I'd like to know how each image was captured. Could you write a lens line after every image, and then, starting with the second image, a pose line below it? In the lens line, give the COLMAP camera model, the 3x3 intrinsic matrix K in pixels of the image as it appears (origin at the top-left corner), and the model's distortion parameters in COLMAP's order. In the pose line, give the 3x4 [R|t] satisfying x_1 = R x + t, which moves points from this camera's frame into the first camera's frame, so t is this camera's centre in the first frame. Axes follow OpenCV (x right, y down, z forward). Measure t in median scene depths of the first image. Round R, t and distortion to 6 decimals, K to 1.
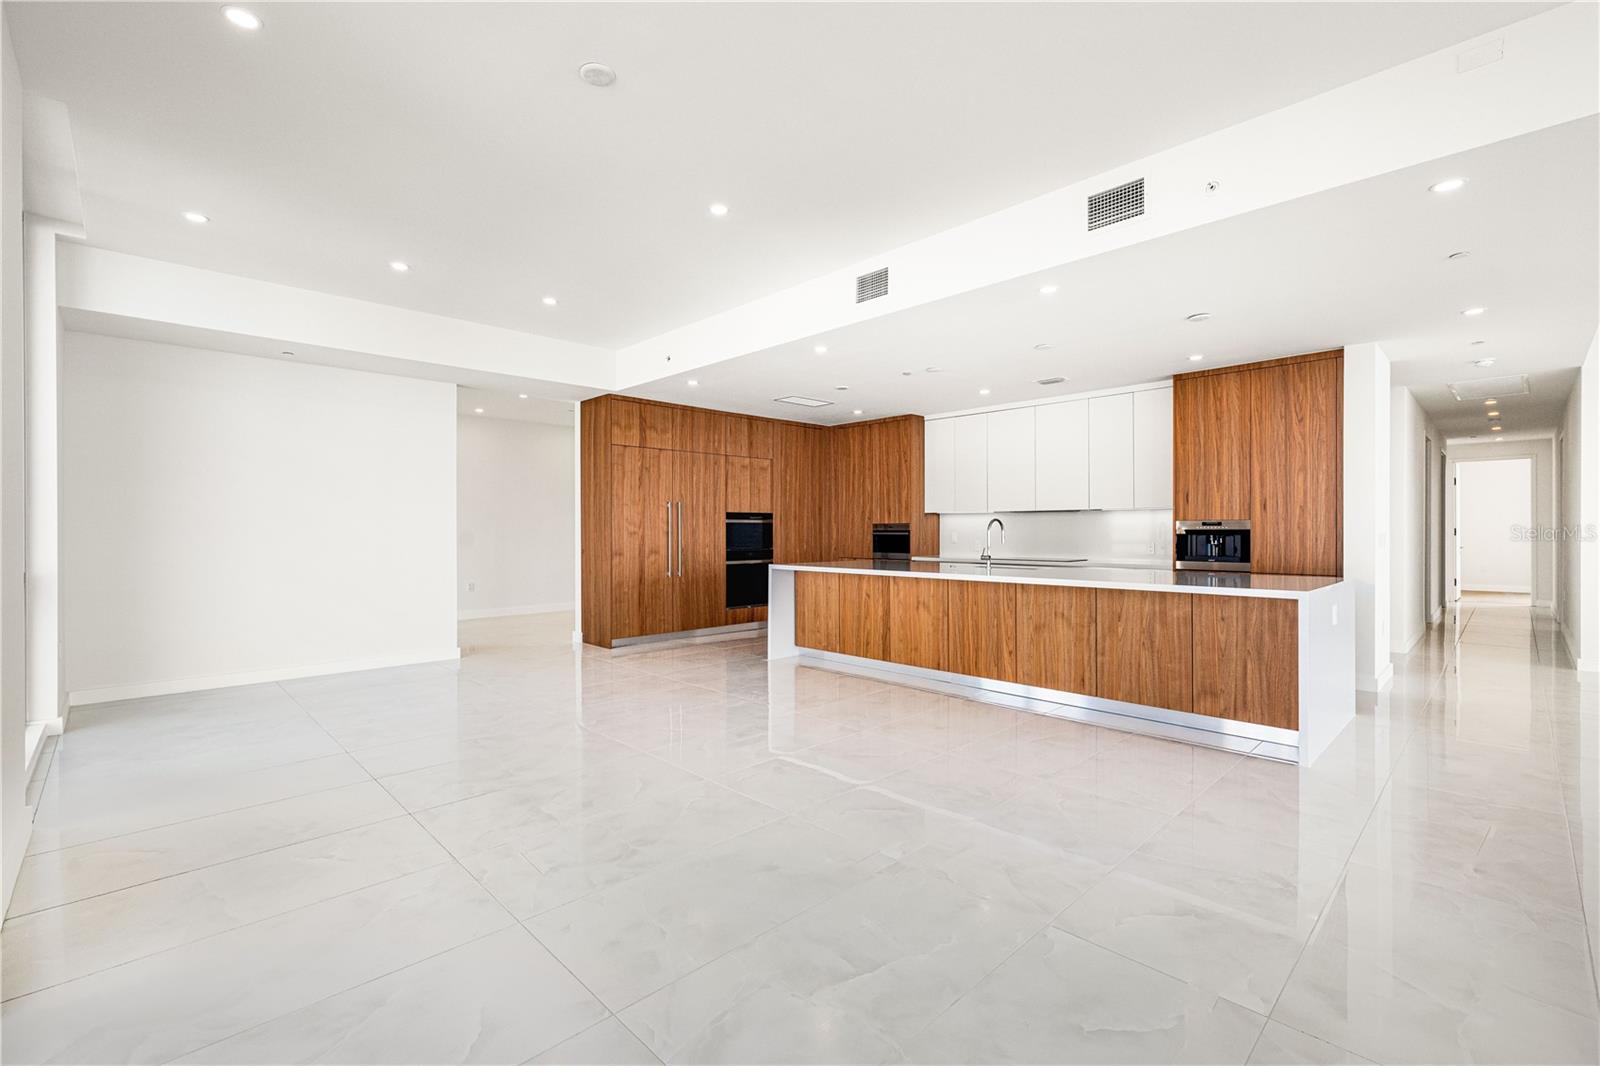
lens RADIAL K [[702.1, 0, 789.3], [0, 702.1, 534.5], [0, 0, 1]] dist [-0.002841, -0.001536]
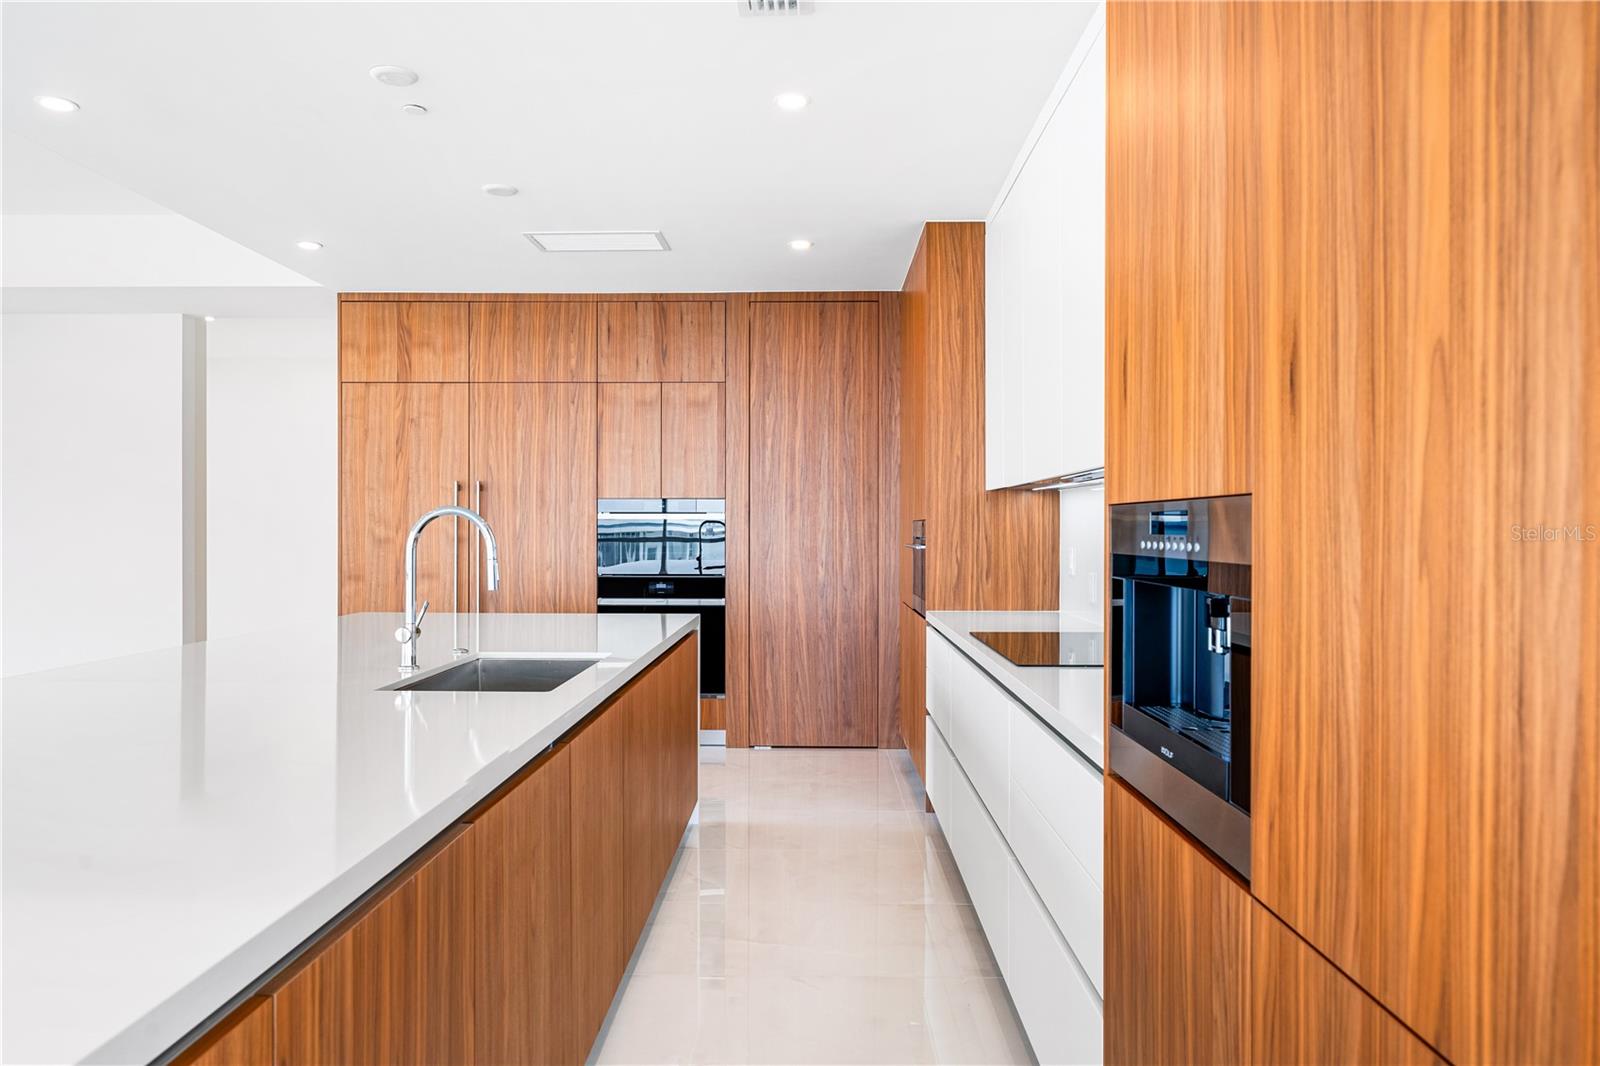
lens RADIAL K [[1062.9, 0, 802.3], [0, 1062.9, 533.4], [0, 0, 1]] dist [-0.002372, 0.001800]
pose [[0.707880, 0.005644, -0.706310, 0.715669], [-0.006935, 0.999975, 0.001041, -0.012281], [0.706299, 0.004162, 0.707902, 0.768564]]
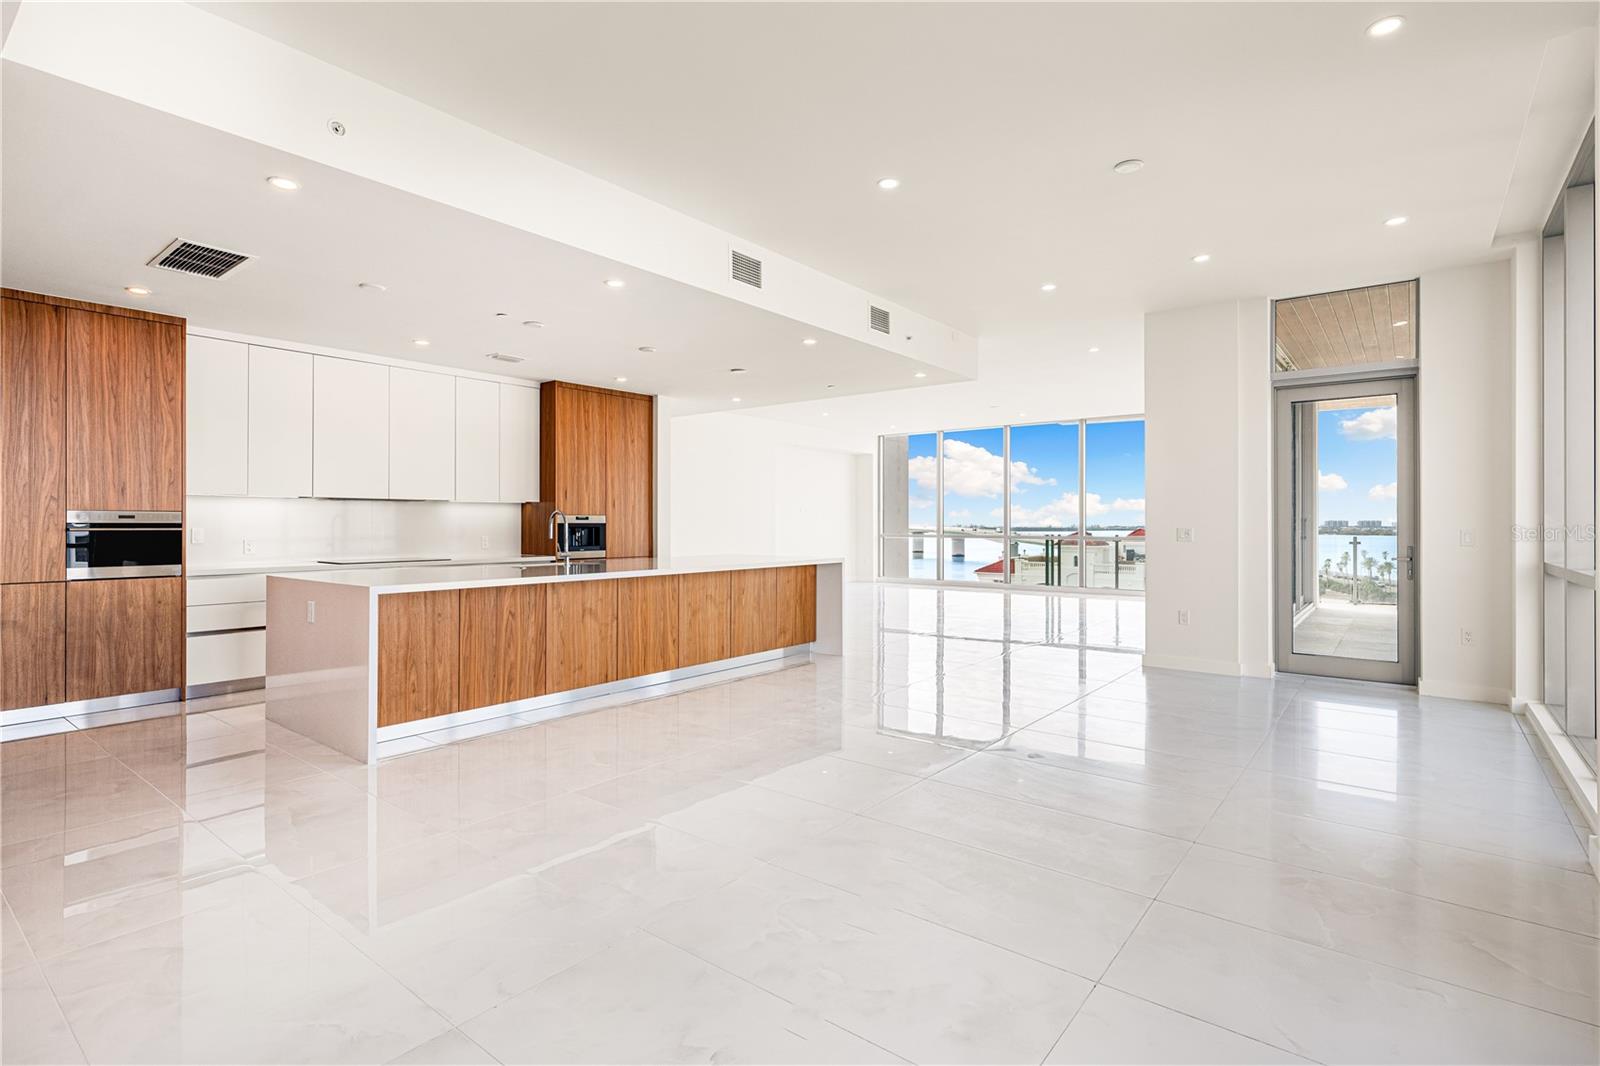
lens RADIAL K [[766.2, 0, 824.4], [0, 766.2, 516.4], [0, 0, 1]] dist [0.006756, -0.000482]
pose [[-0.161941, 0.008774, 0.986761, -0.717108], [0.004182, 0.999958, -0.008205, -0.006089], [-0.986792, 0.002798, -0.161971, 0.812361]]
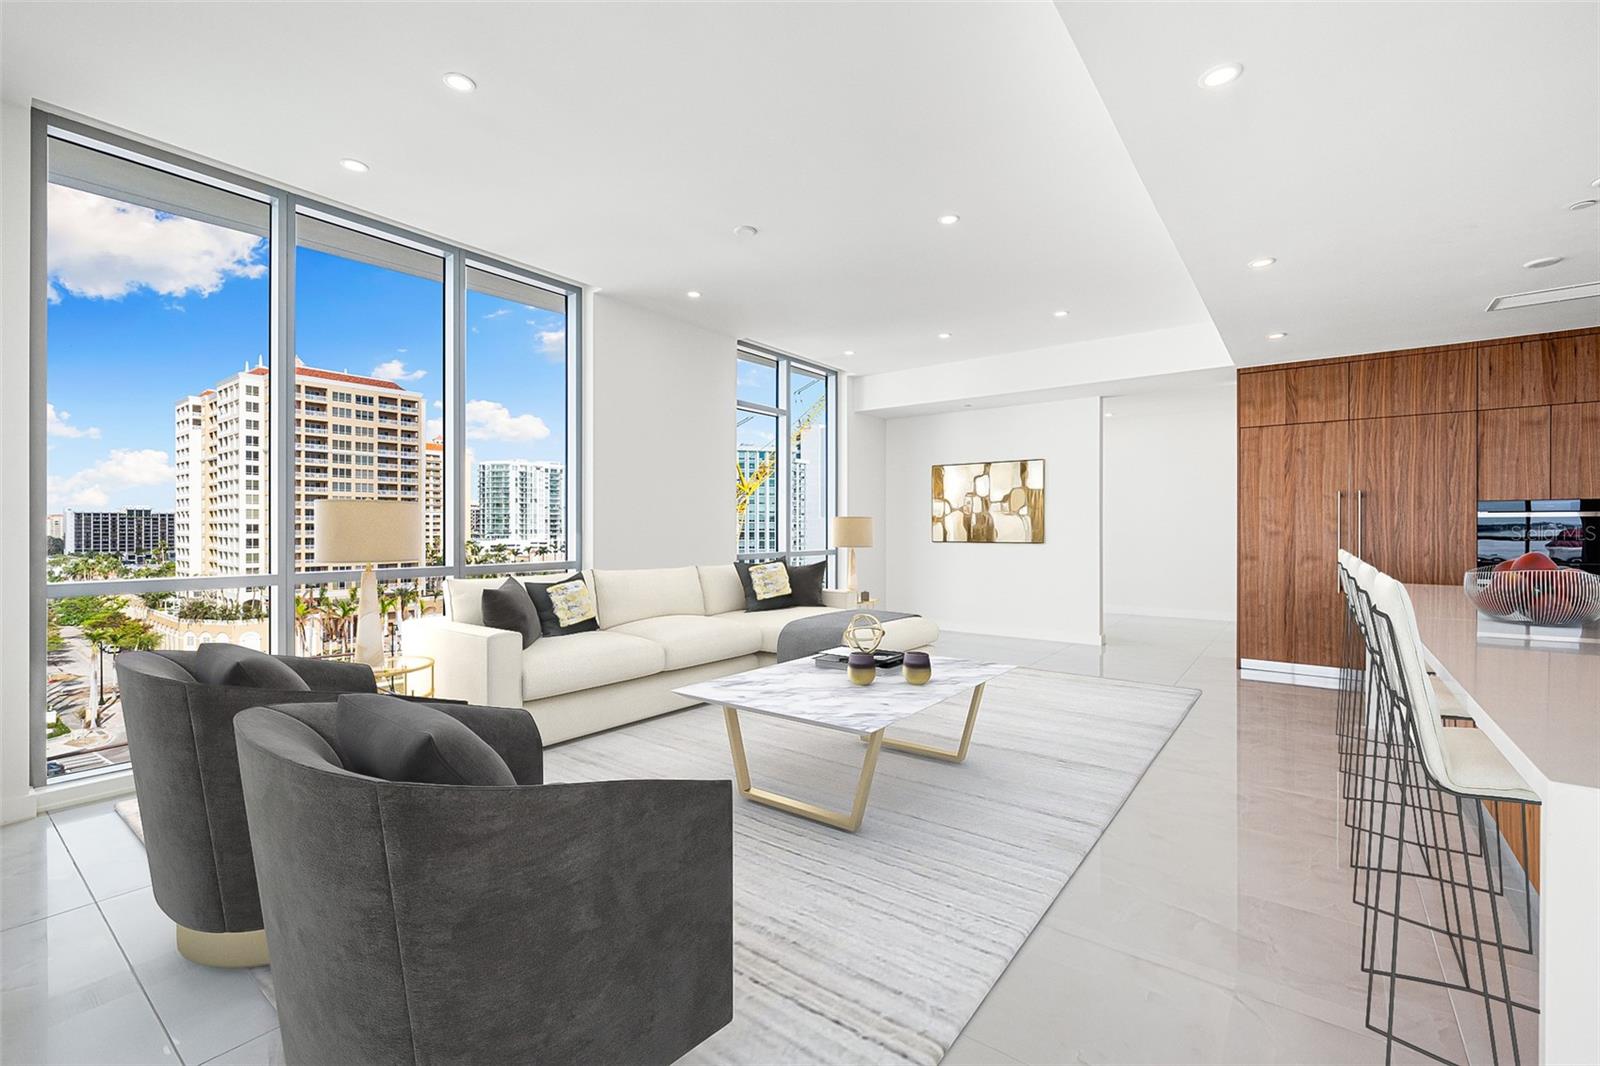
lens RADIAL K [[682.2, 0, 809.0], [0, 682.2, 530.4], [0, 0, 1]] dist [-0.001707, 0.000949]
pose [[0.161668, 0.003737, -0.986838, 0.556008], [-0.006198, 0.999977, 0.002771, -0.004371], [0.986826, 0.005668, 0.161688, 0.413457]]
